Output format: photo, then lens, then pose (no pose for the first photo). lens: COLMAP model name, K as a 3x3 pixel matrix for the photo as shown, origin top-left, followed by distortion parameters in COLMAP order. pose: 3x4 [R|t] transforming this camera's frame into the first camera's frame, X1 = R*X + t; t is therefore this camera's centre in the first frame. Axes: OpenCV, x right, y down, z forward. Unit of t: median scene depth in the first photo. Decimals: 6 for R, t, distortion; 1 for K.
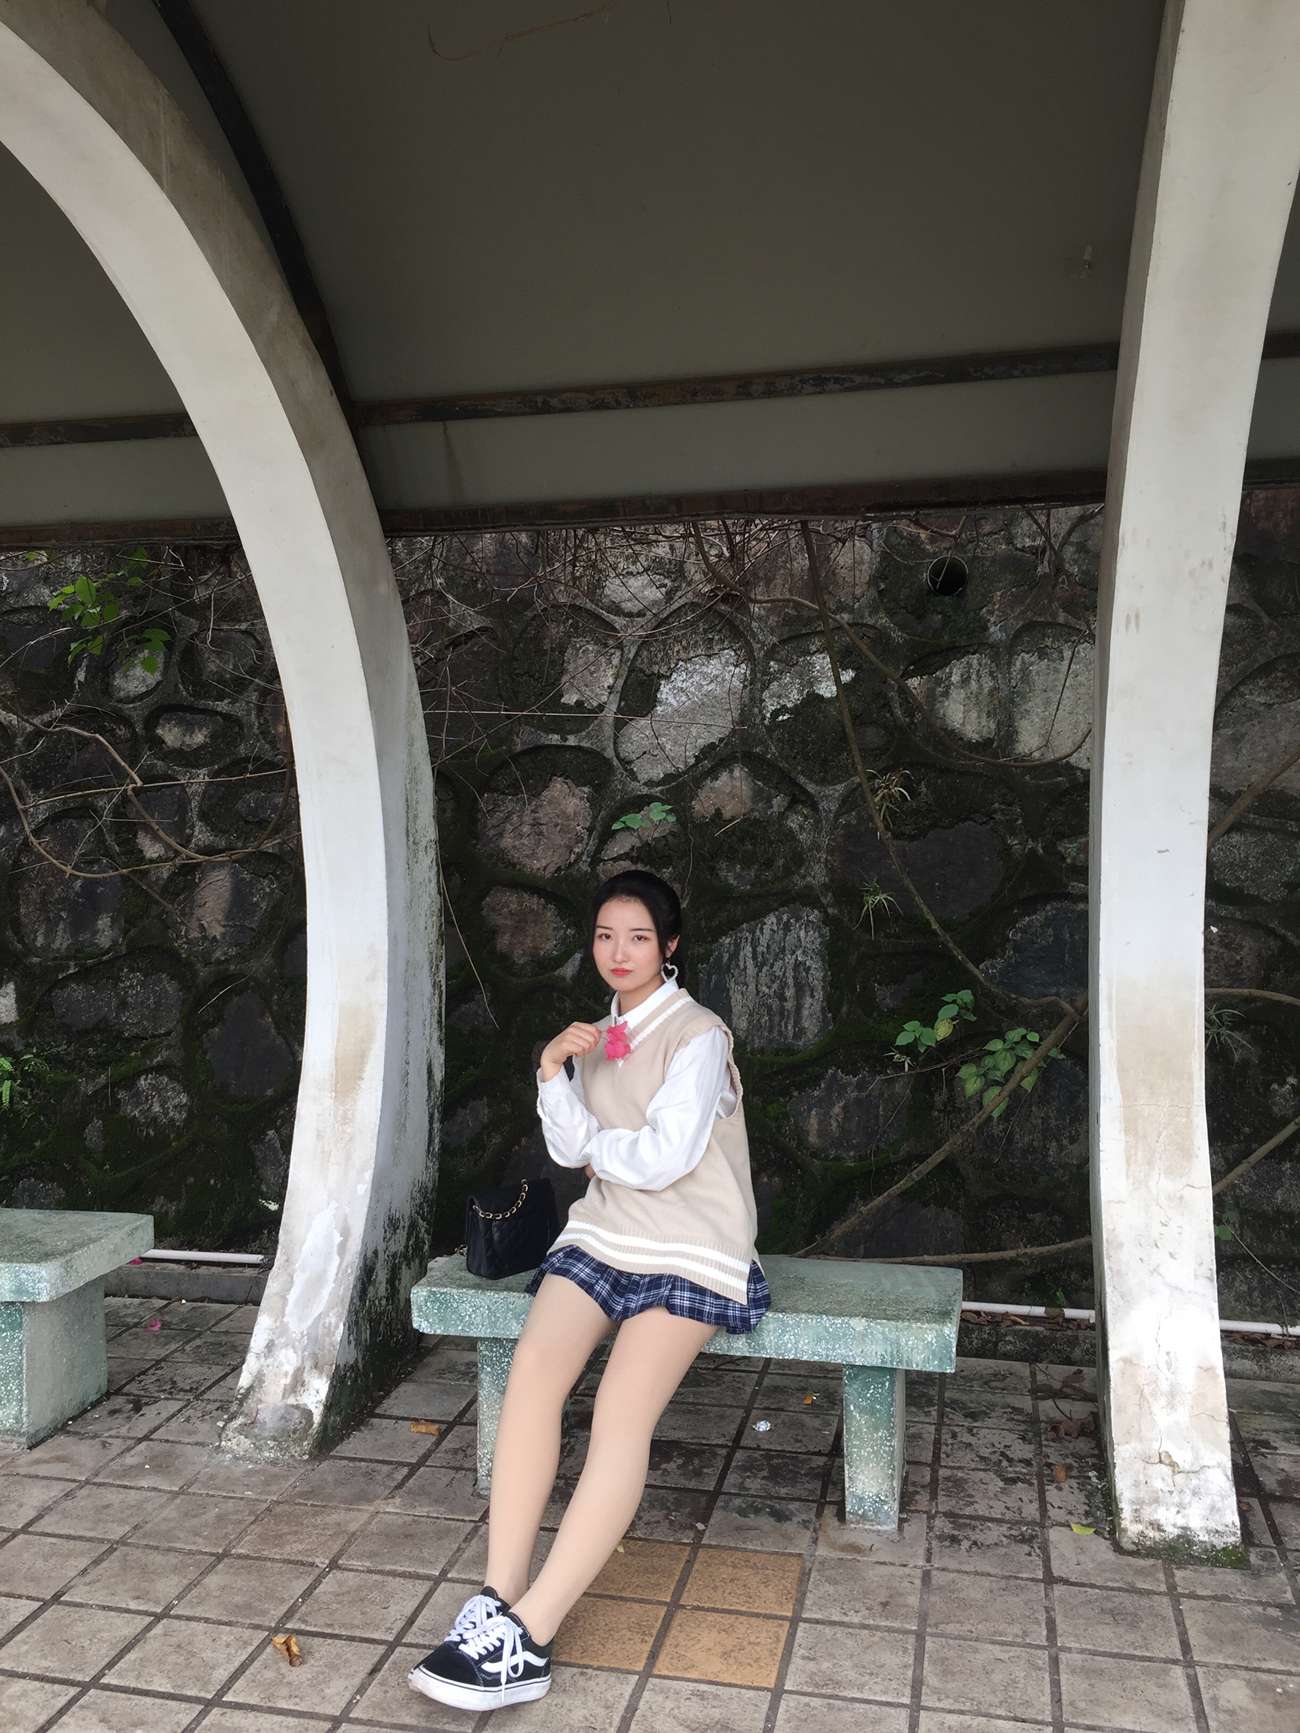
lens RADIAL K [[1485.8, 0, 664.3], [0, 1485.8, 856.4], [0, 0, 1]] dist [0.088235, -0.116597]
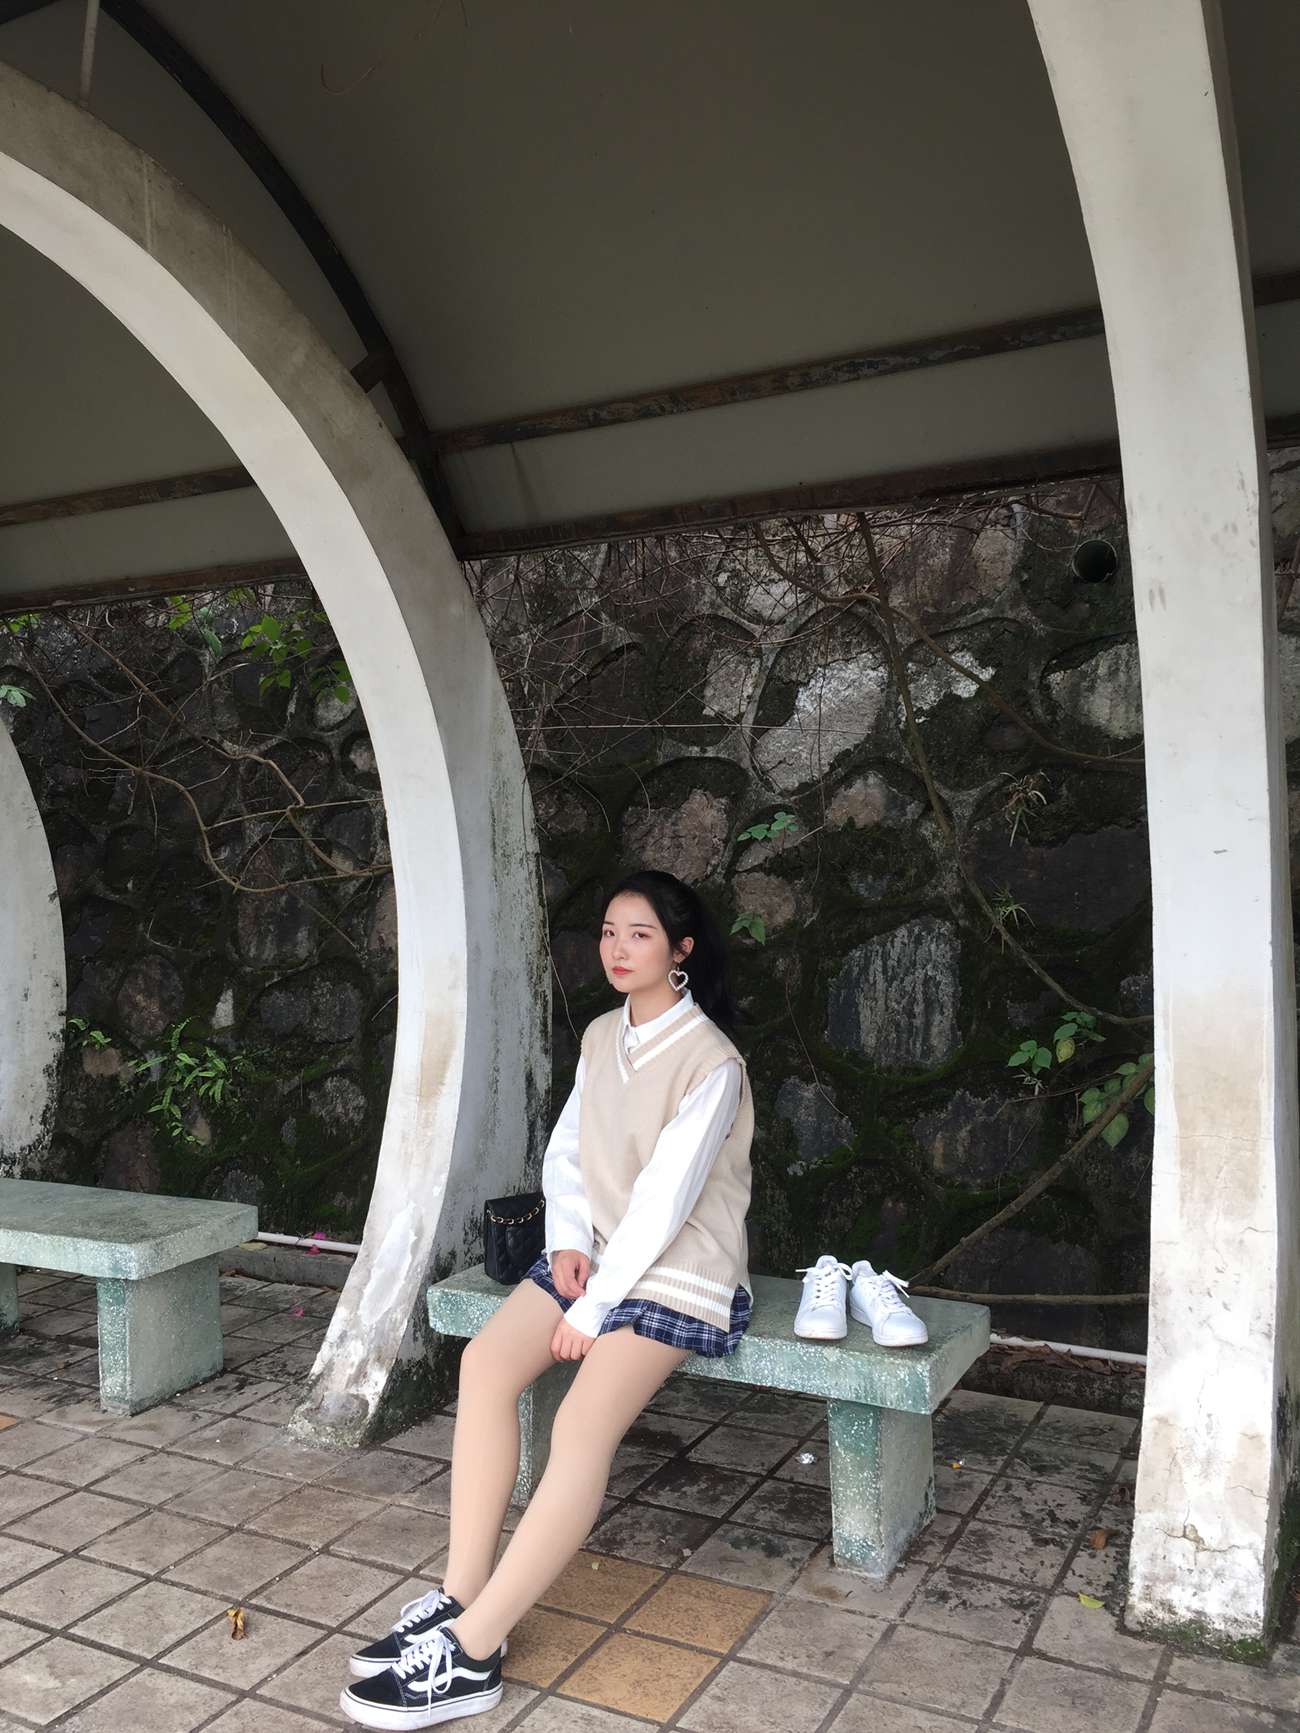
lens RADIAL K [[1485.8, 0, 662.5], [0, 1485.8, 858.3], [0, 0, 1]] dist [0.088235, -0.116597]
pose [[0.963880, -0.013533, -0.265994, 0.188328], [0.009789, 0.999834, -0.015398, 0.008756], [0.266158, 0.012238, 0.963852, 0.038120]]
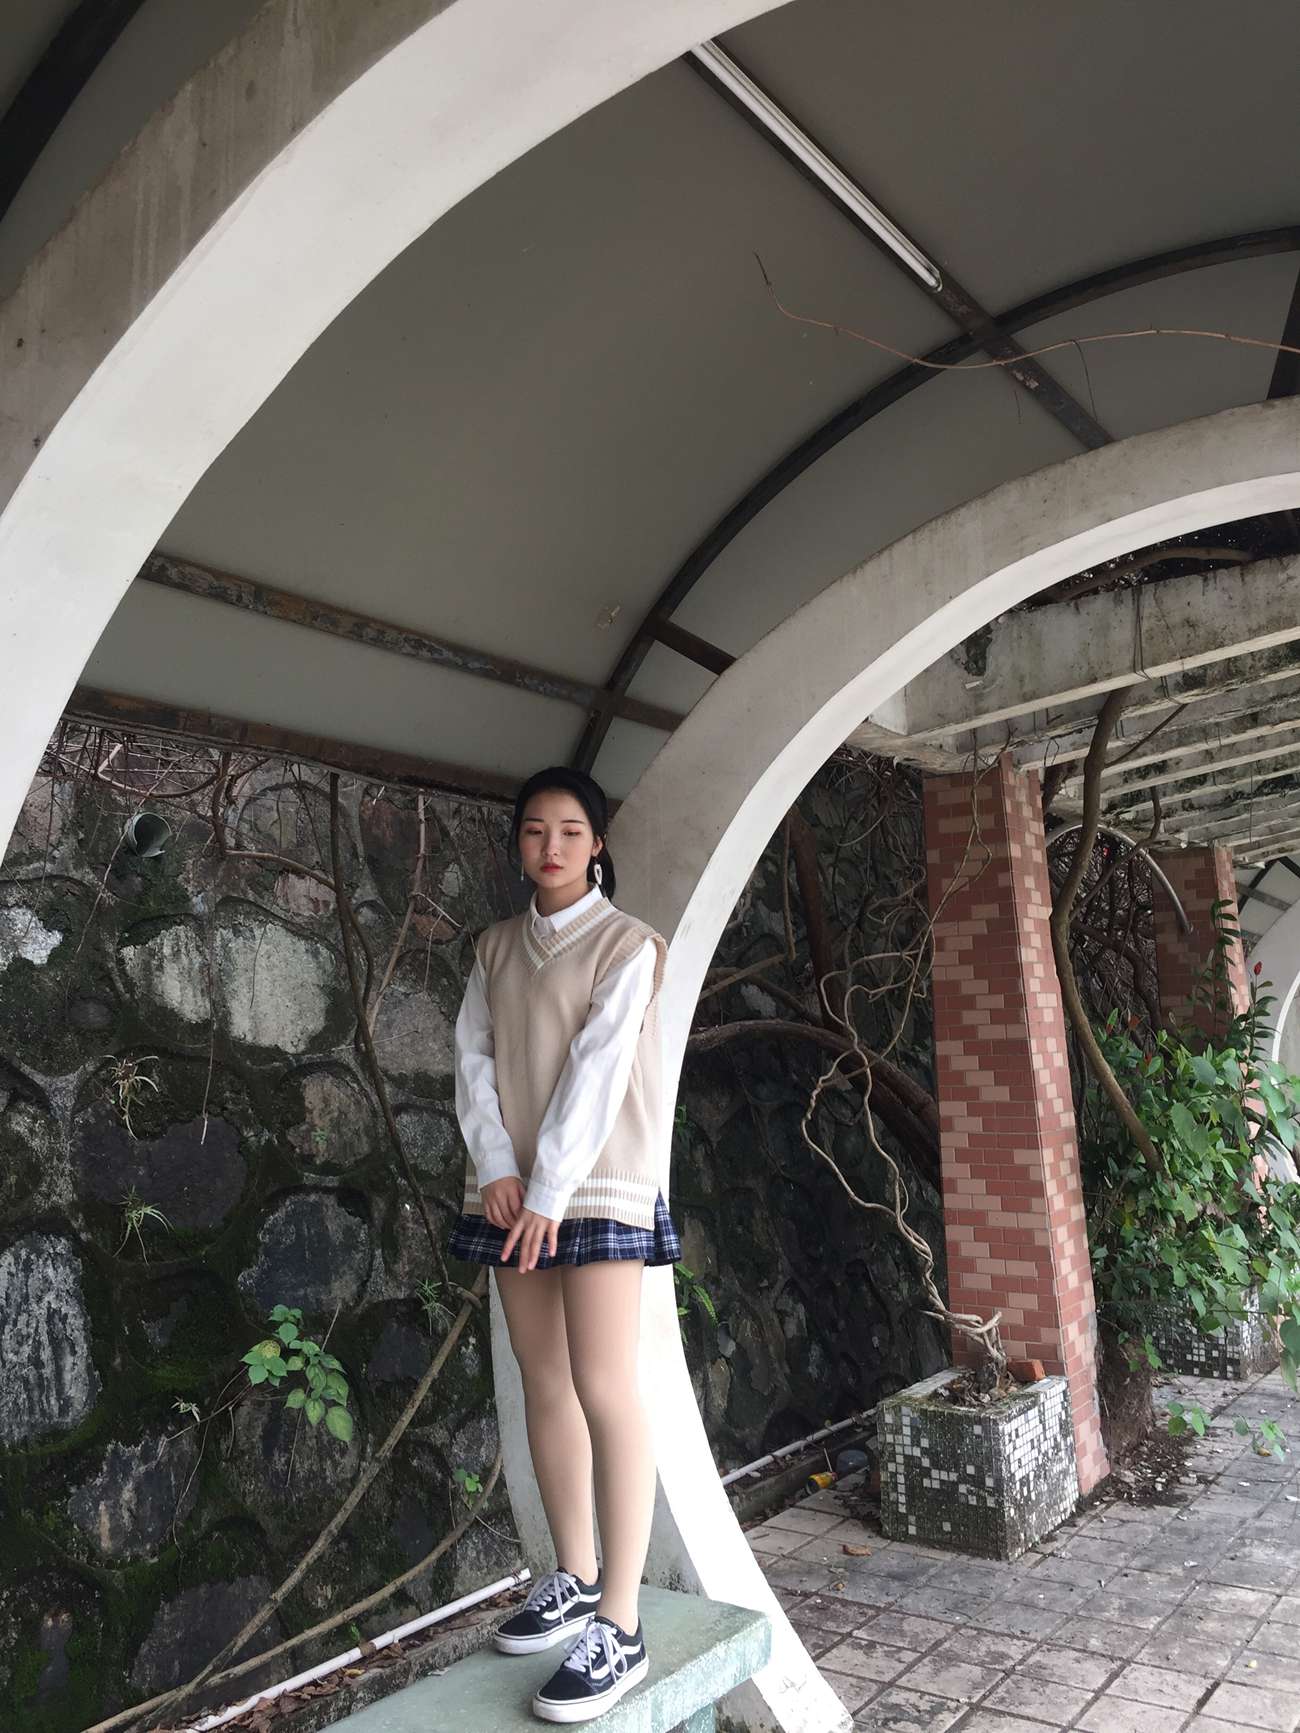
lens RADIAL K [[1485.8, 0, 644.6], [0, 1485.8, 864.2], [0, 0, 1]] dist [0.088235, -0.116597]
pose [[0.381031, 0.112508, 0.917692, -0.550558], [0.049114, 0.988704, -0.141606, -0.032172], [-0.923257, 0.099028, 0.371201, 0.426768]]
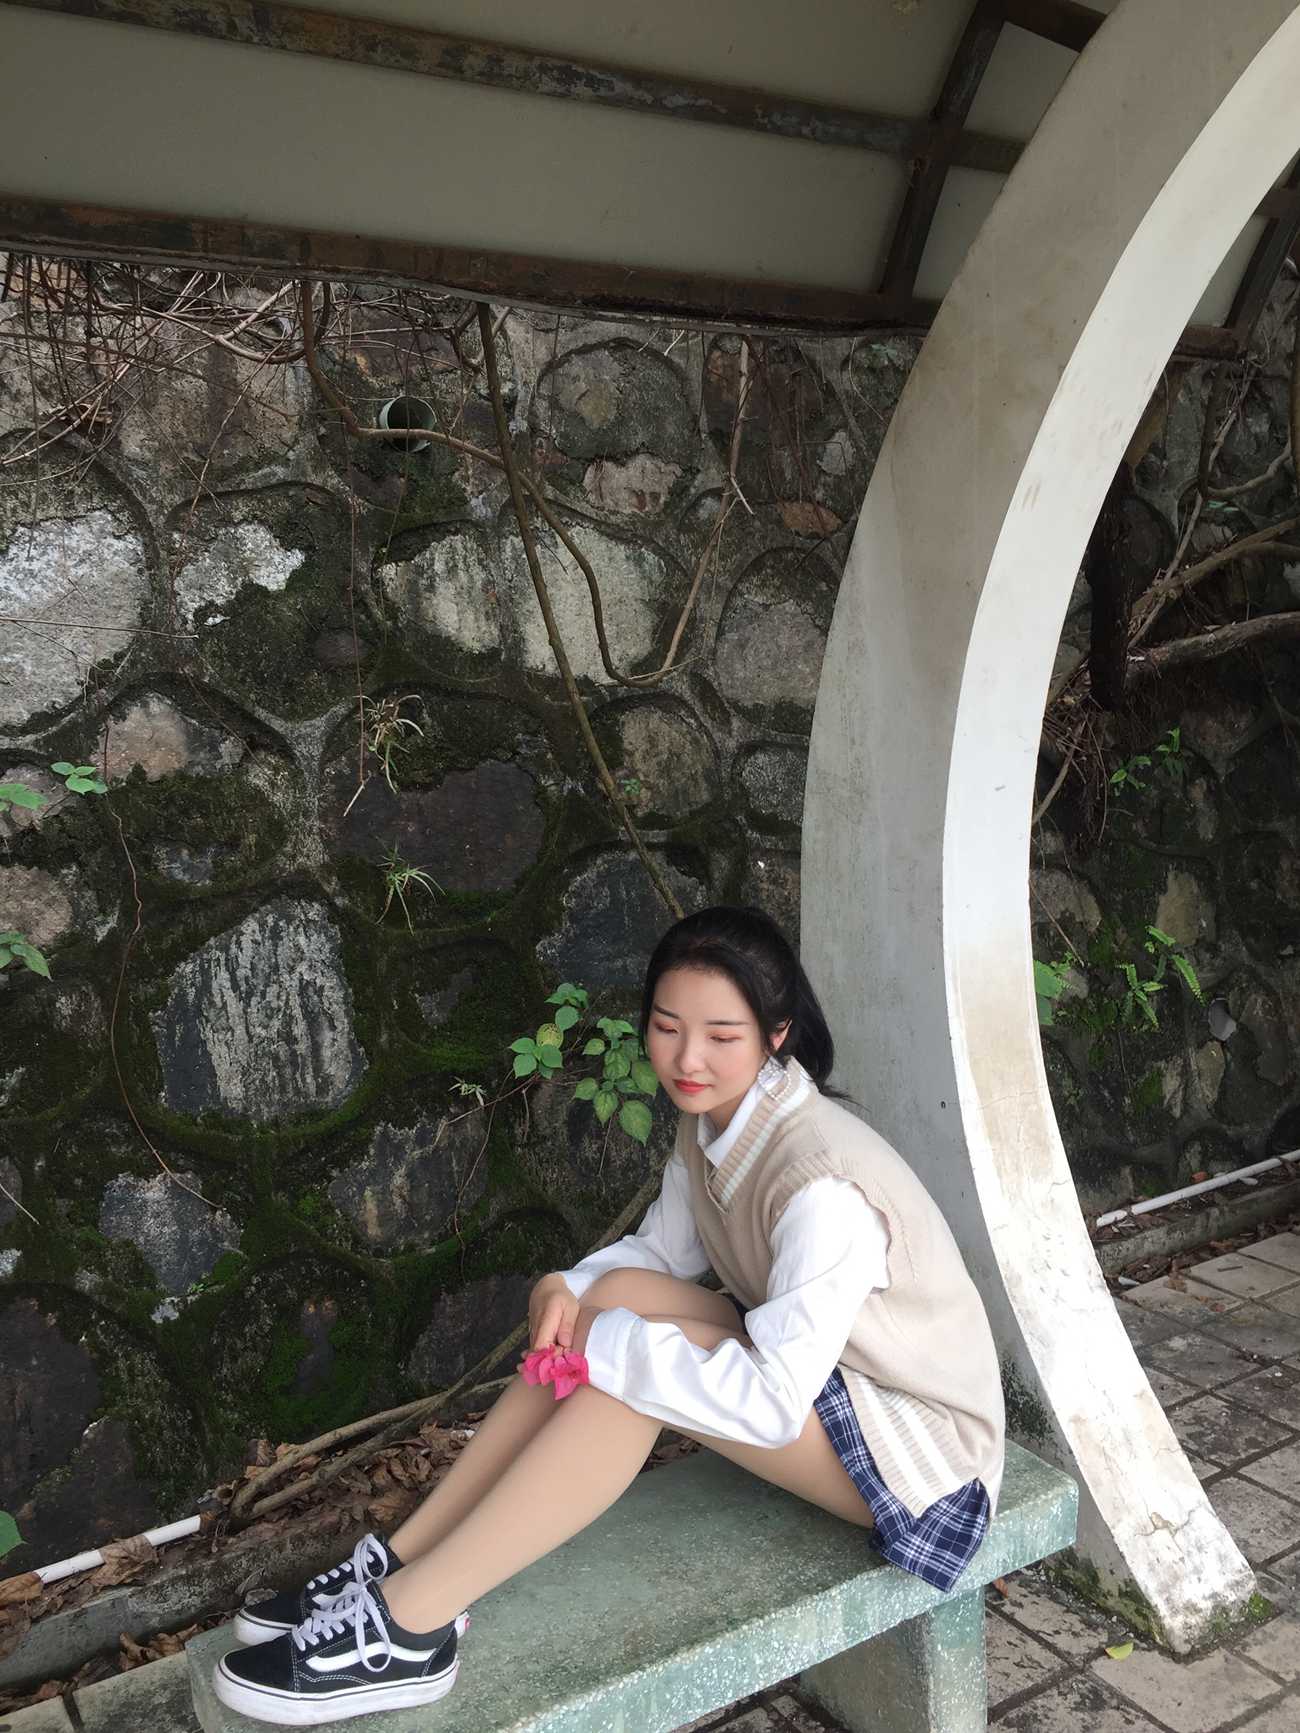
lens RADIAL K [[1485.8, 0, 653.2], [0, 1485.8, 857.6], [0, 0, 1]] dist [0.088235, -0.116597]
pose [[0.714668, -0.115136, 0.689923, -0.271792], [0.067910, 0.993121, 0.095388, -0.041856], [-0.696159, -0.021318, 0.717571, 0.415315]]
